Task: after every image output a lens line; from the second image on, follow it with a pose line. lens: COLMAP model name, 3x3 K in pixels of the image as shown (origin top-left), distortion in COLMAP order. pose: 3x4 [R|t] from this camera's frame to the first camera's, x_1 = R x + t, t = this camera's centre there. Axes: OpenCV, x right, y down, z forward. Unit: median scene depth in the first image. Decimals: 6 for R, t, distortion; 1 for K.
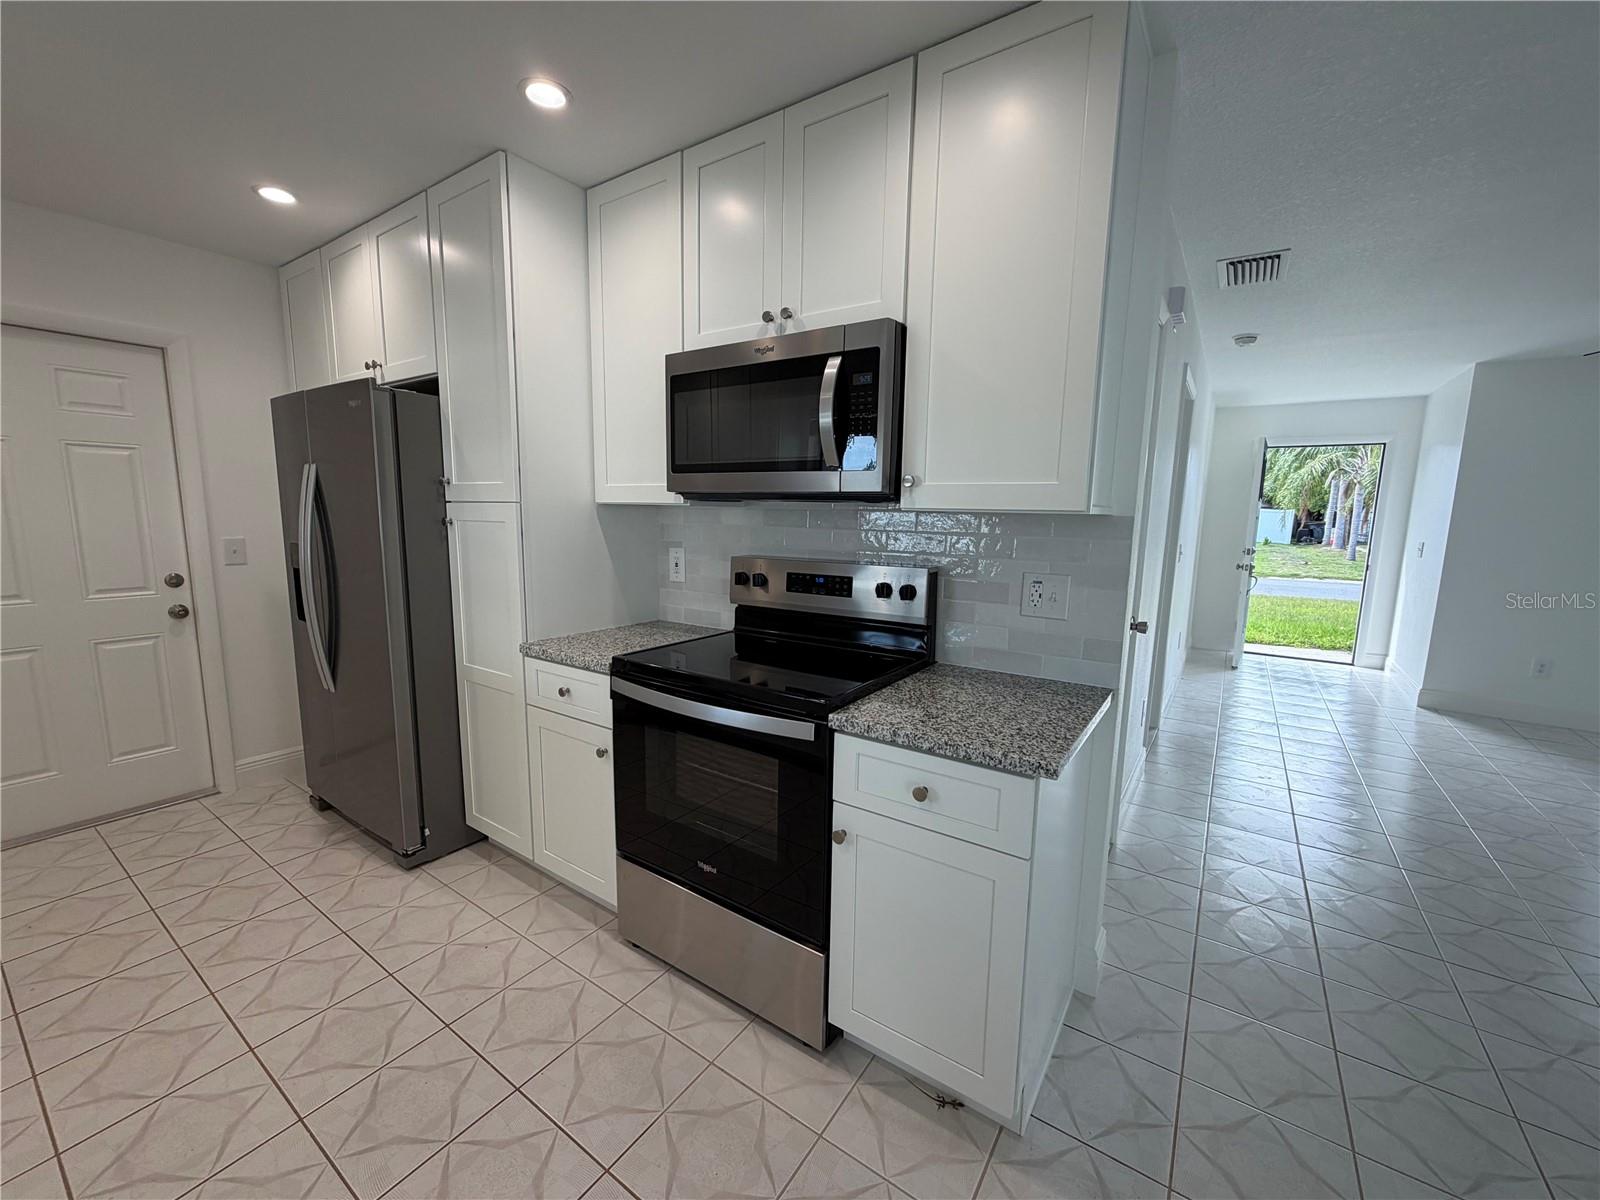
lens RADIAL K [[637.6, 0, 792.7], [0, 637.6, 609.1], [0, 0, 1]] dist [-0.001363, 0.000446]
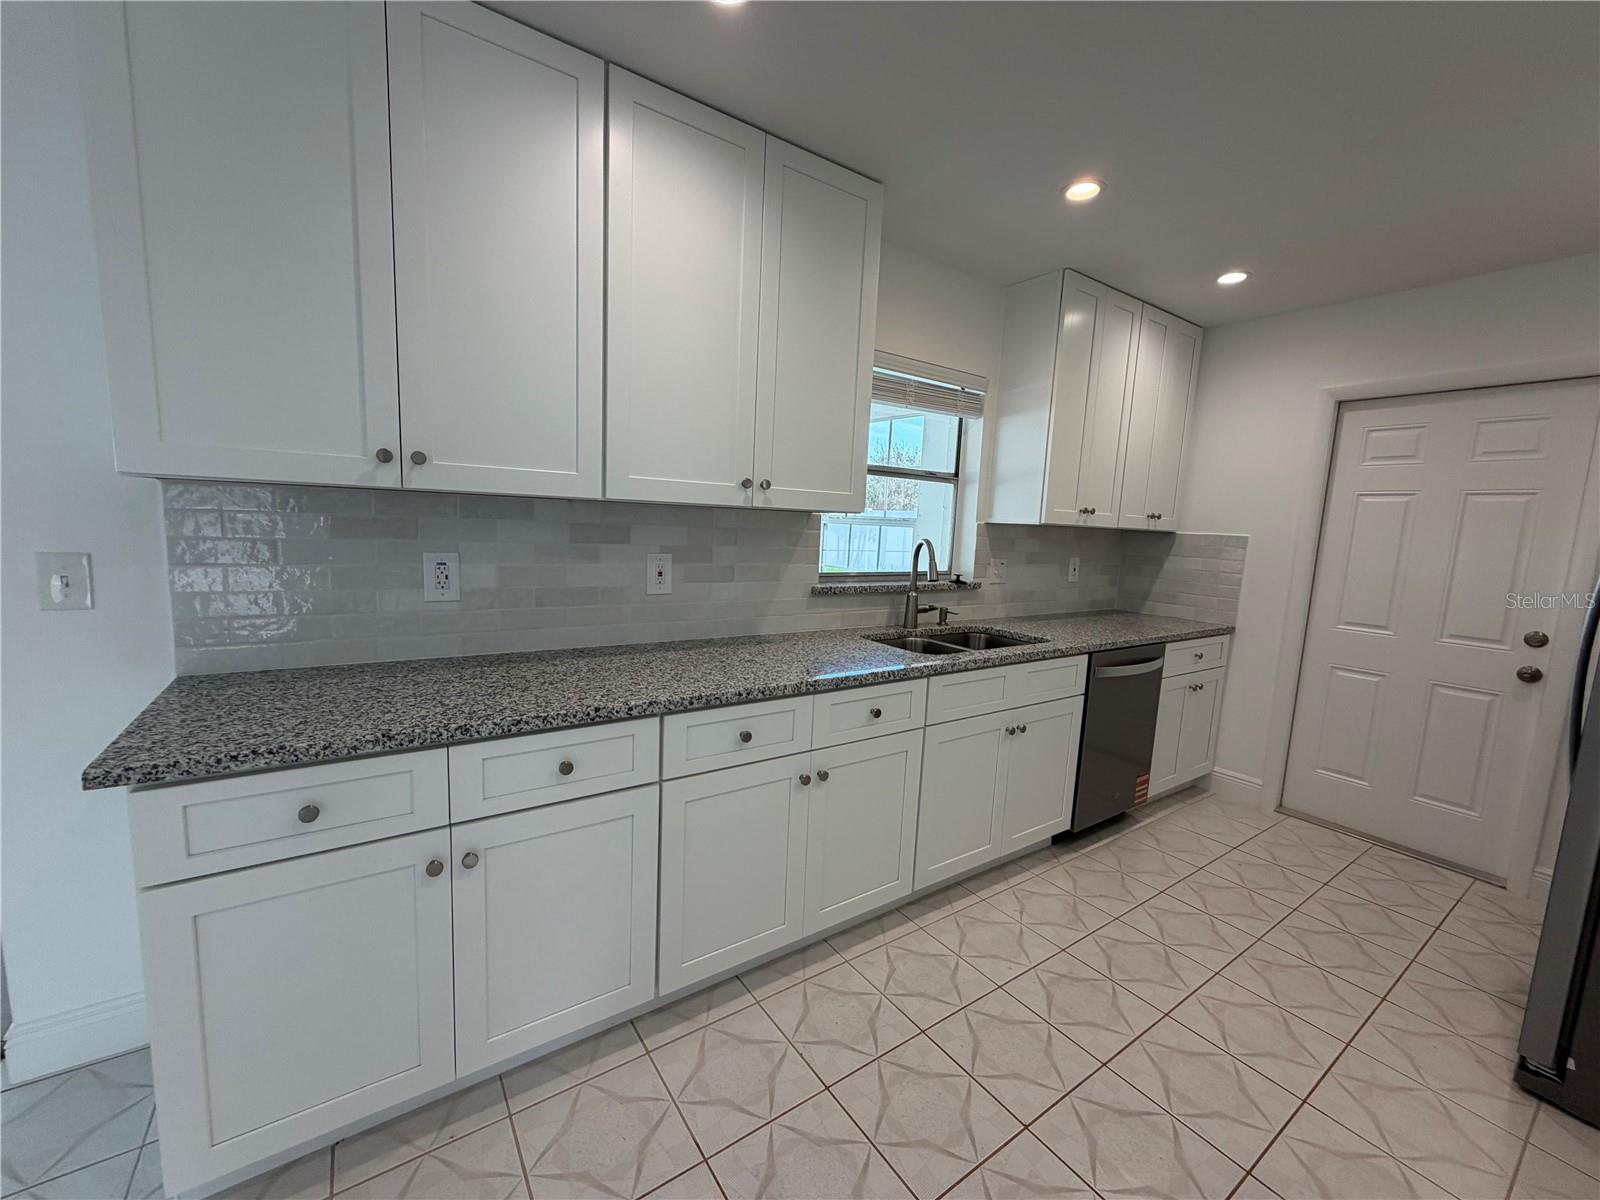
lens RADIAL K [[637.6, 0, 796.1], [0, 637.6, 603.4], [0, 0, 1]] dist [-0.001363, 0.000446]
pose [[-0.354731, 0.086419, -0.930966, 0.263151], [-0.192121, 0.967734, 0.163037, -0.050611], [0.915017, 0.236692, -0.326682, 0.423090]]
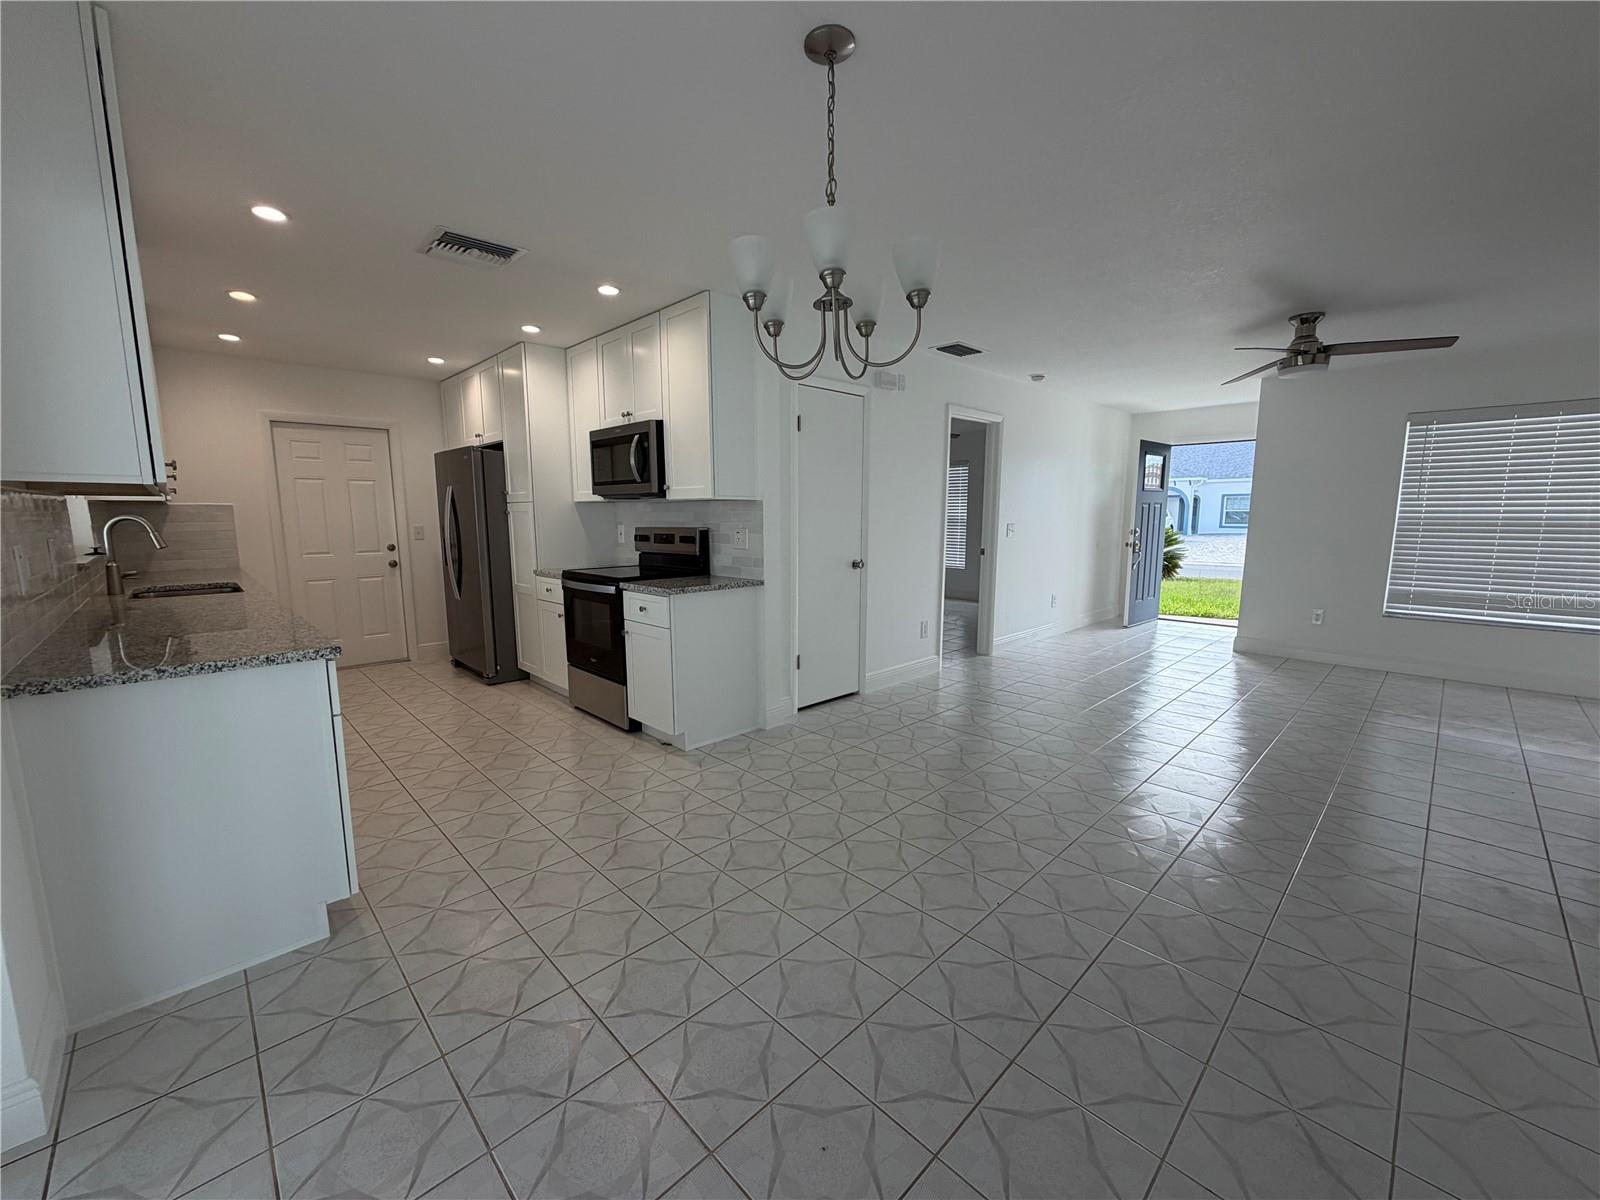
lens RADIAL K [[637.6, 0, 797.5], [0, 637.6, 611.2], [0, 0, 1]] dist [-0.001363, 0.000446]
pose [[0.980695, 0.009105, -0.195330, 0.785467], [-0.009710, 0.999951, -0.002140, 0.177484], [0.195301, 0.003995, 0.980735, -0.833696]]
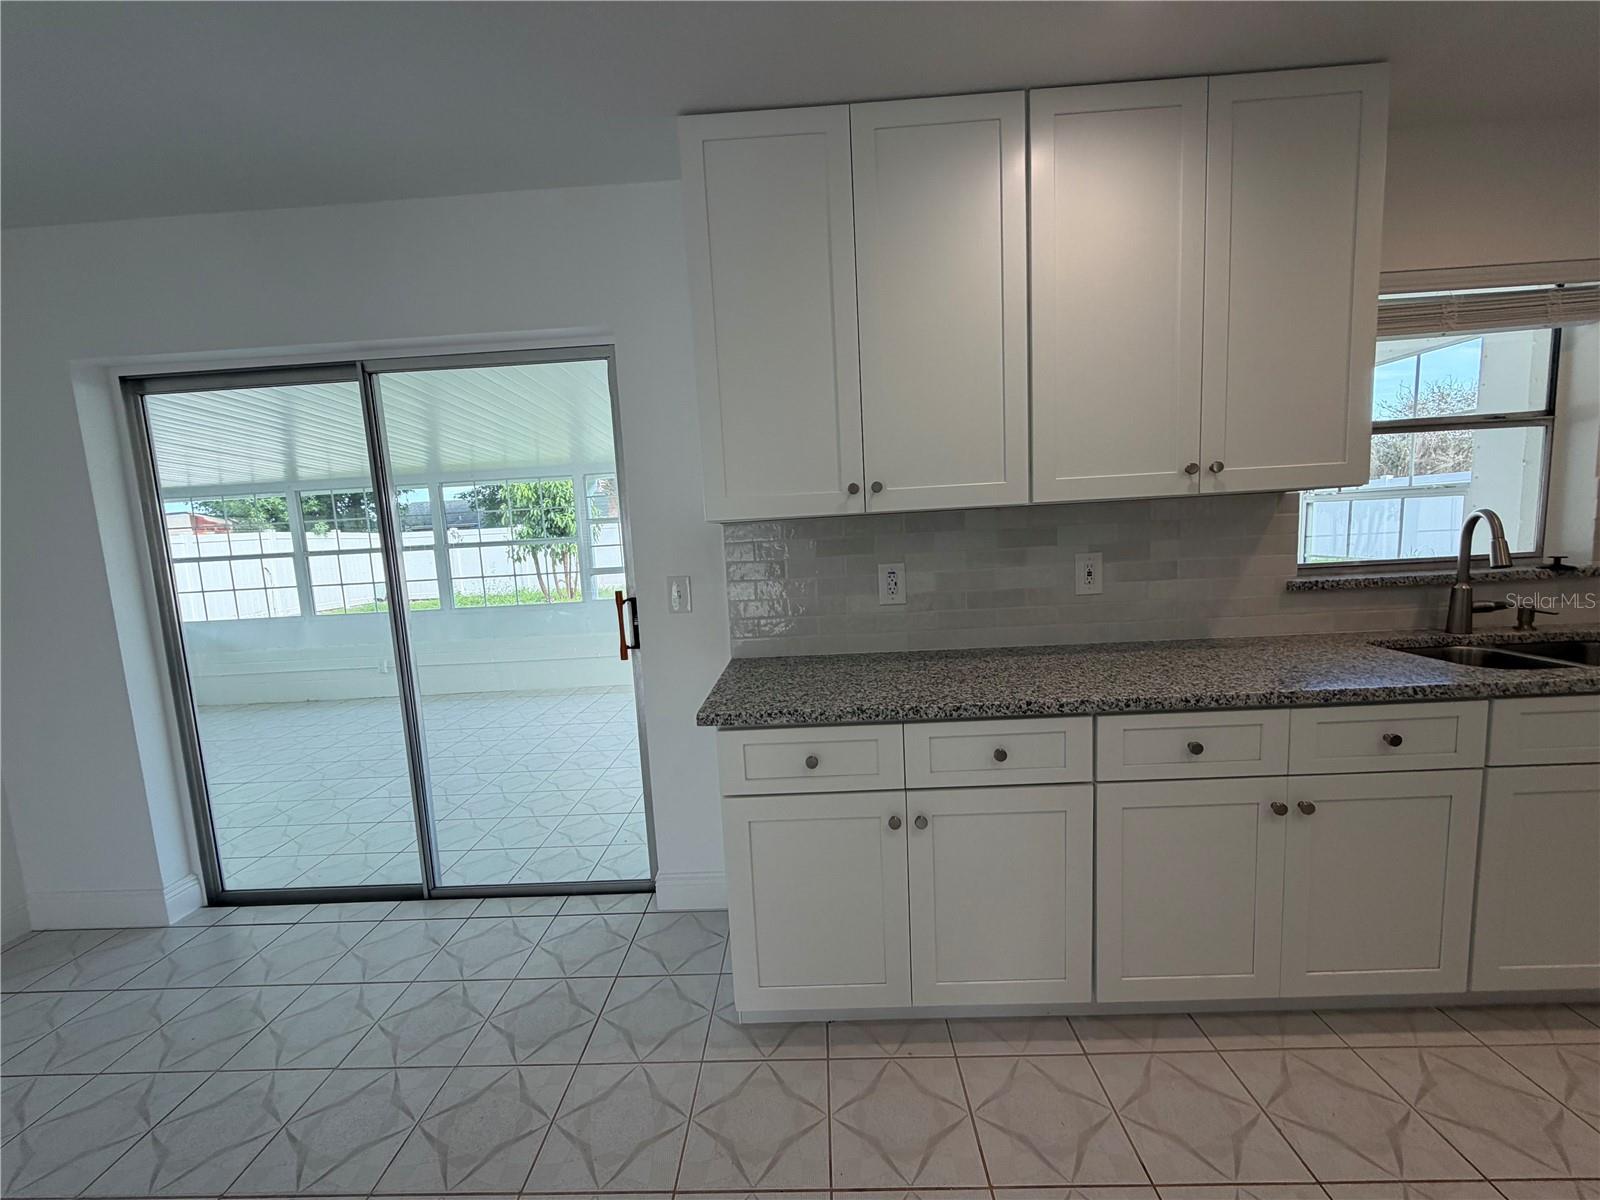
lens RADIAL K [[637.6, 0, 793.6], [0, 637.6, 603.3], [0, 0, 1]] dist [-0.001363, 0.000446]
pose [[-0.839836, 0.088932, -0.535506, 0.308844], [-0.045518, 0.971478, 0.232721, -0.053652], [0.540928, 0.219823, -0.811834, 0.446766]]
